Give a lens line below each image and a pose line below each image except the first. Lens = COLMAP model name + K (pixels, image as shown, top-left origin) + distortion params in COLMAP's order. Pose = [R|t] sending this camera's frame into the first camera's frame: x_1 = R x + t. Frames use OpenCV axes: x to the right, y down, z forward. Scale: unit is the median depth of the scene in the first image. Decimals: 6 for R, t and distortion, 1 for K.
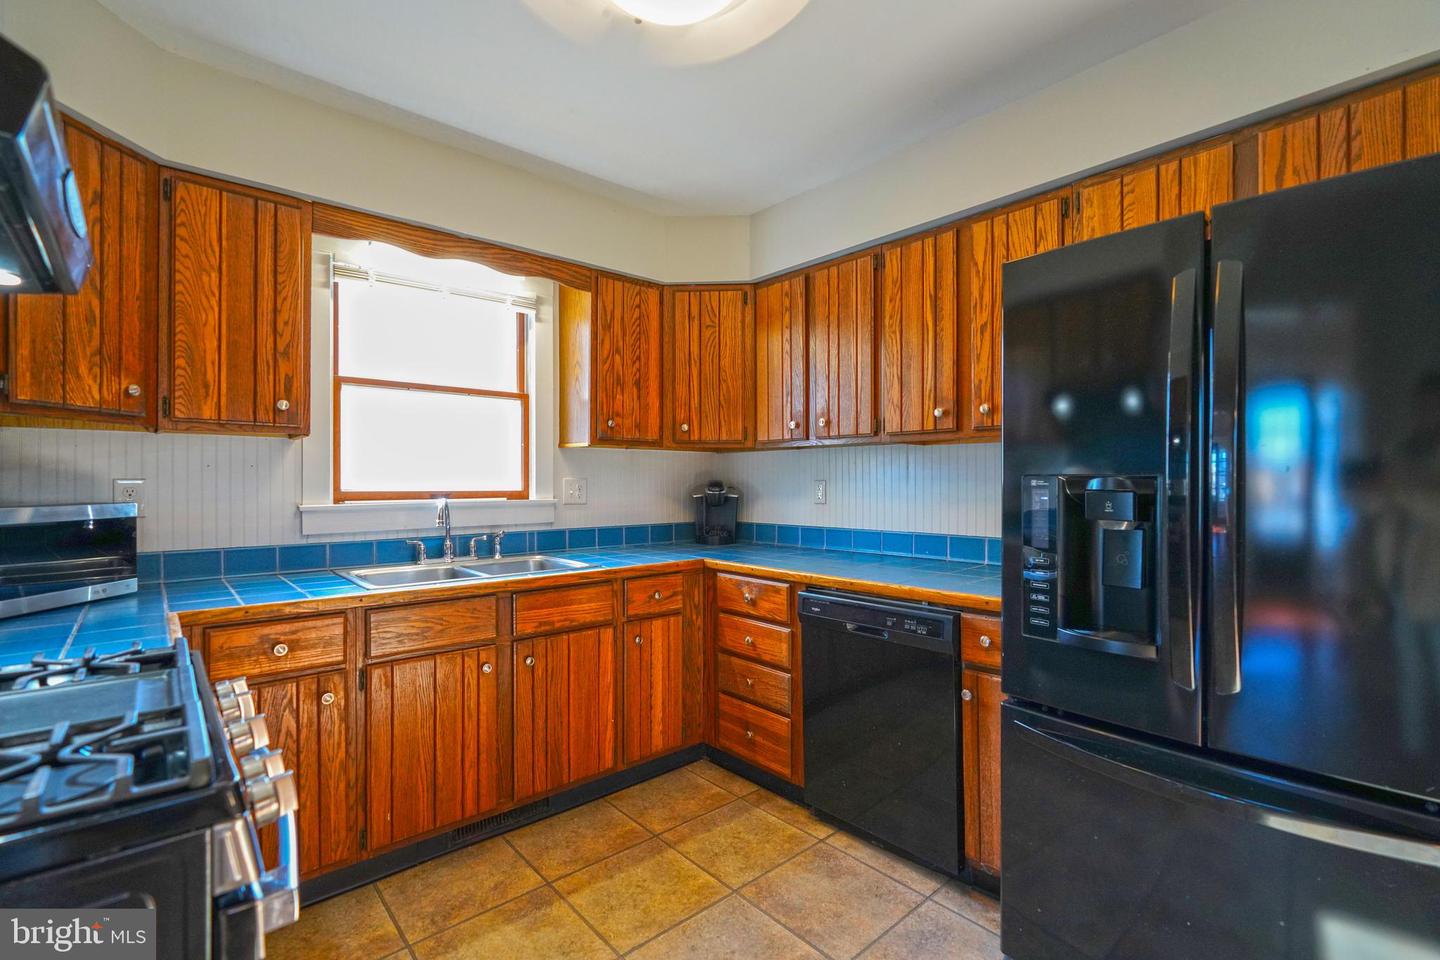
lens RADIAL K [[645.2, 0, 716.6], [0, 645.2, 482.2], [0, 0, 1]] dist [-0.014805, 0.005399]
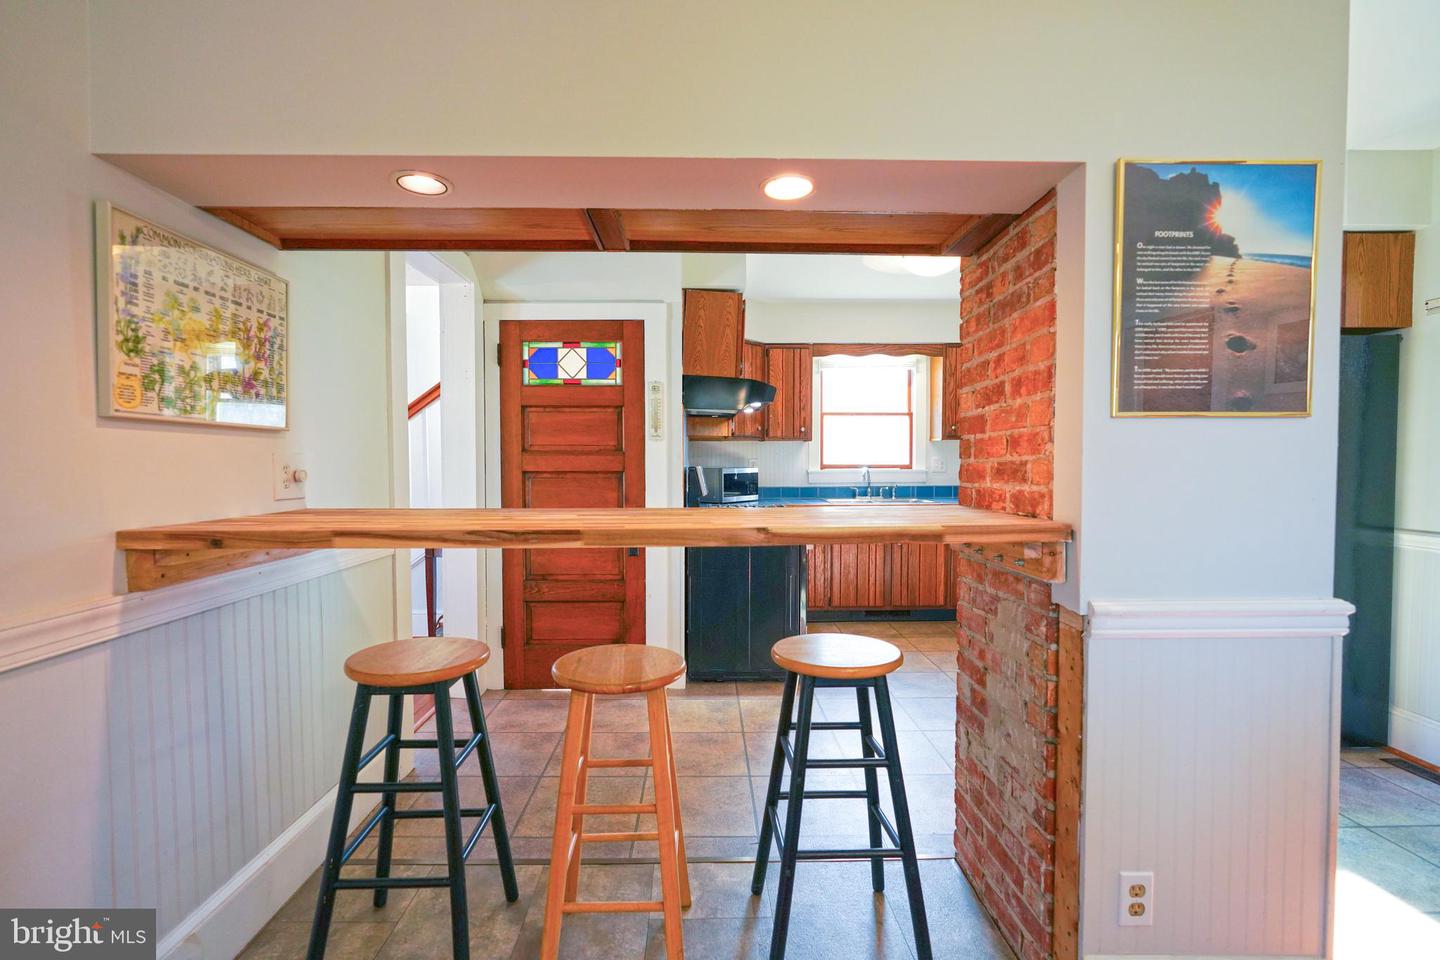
lens RADIAL K [[645.2, 0, 714.9], [0, 645.2, 482.7], [0, 0, 1]] dist [-0.014805, 0.005399]
pose [[0.762614, 0.020882, -0.646517, 0.576227], [0.001300, 0.999427, 0.033815, 0.001904], [0.646853, -0.026628, 0.762150, -0.951374]]
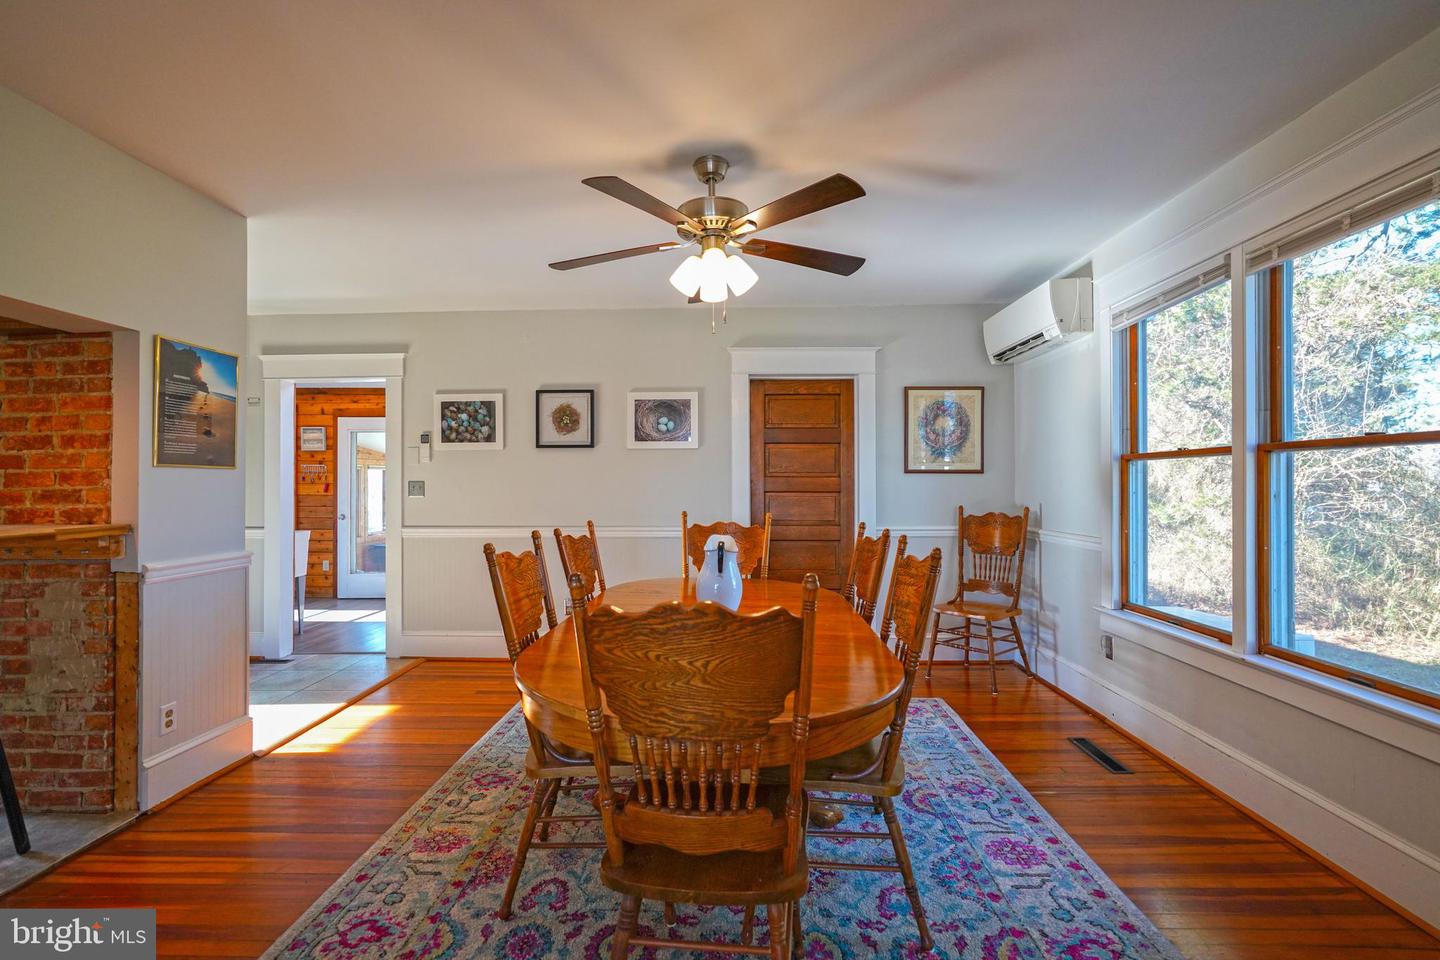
lens RADIAL K [[645.2, 0, 714.6], [0, 645.2, 476.8], [0, 0, 1]] dist [-0.014805, 0.005399]
pose [[0.680634, 0.010050, 0.732555, 0.346518], [-0.001815, 0.999926, -0.012031, -0.006868], [-0.732621, 0.006859, 0.680602, -1.666630]]
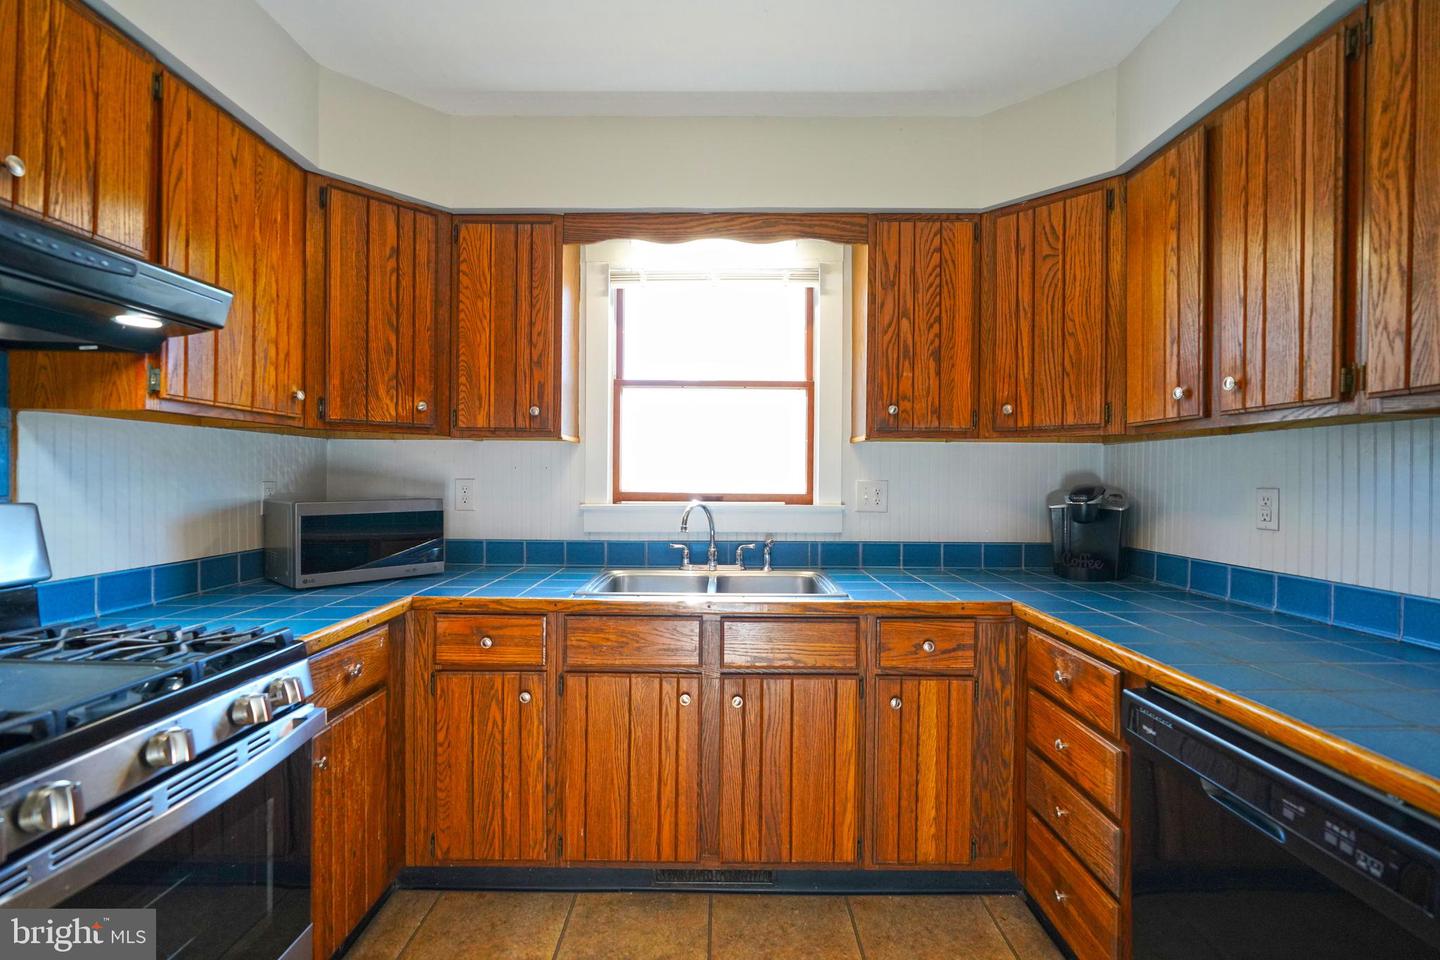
lens RADIAL K [[645.2, 0, 715.5], [0, 645.2, 481.8], [0, 0, 1]] dist [-0.014805, 0.005399]
pose [[0.746184, 0.012008, -0.665631, 0.218973], [-0.008278, 0.999927, 0.008759, -0.011994], [0.665688, -0.001026, 0.746229, 0.329987]]
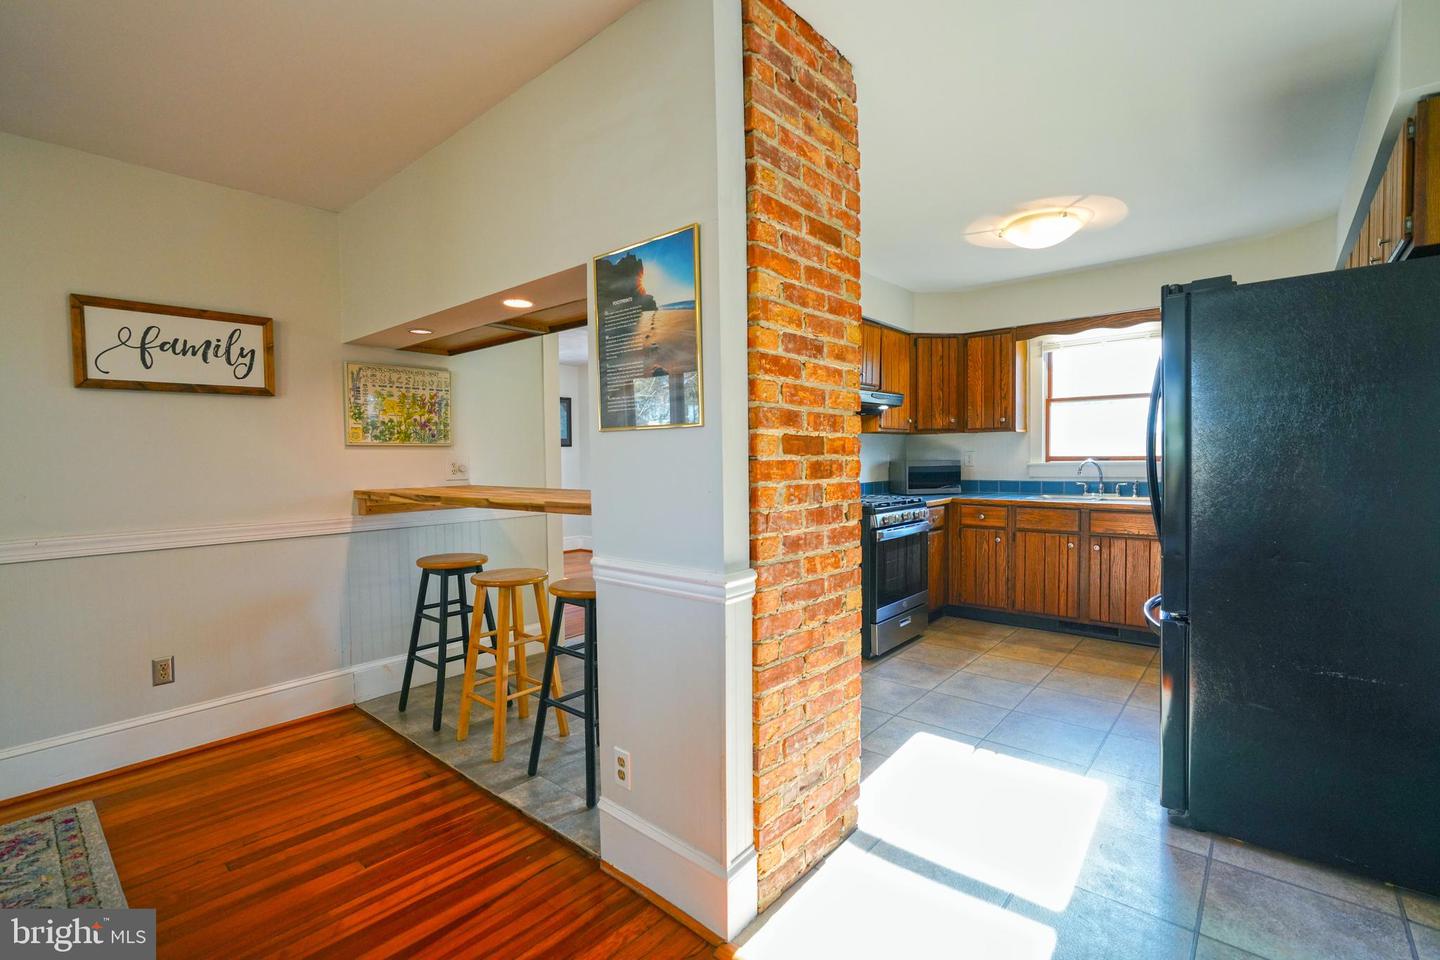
lens RADIAL K [[645.2, 0, 714.7], [0, 645.2, 479.9], [0, 0, 1]] dist [-0.014805, 0.005399]
pose [[0.132182, 0.036428, -0.990556, 1.274611], [0.013695, 0.999162, 0.038572, -0.003711], [0.991131, -0.018664, 0.131572, -0.305594]]
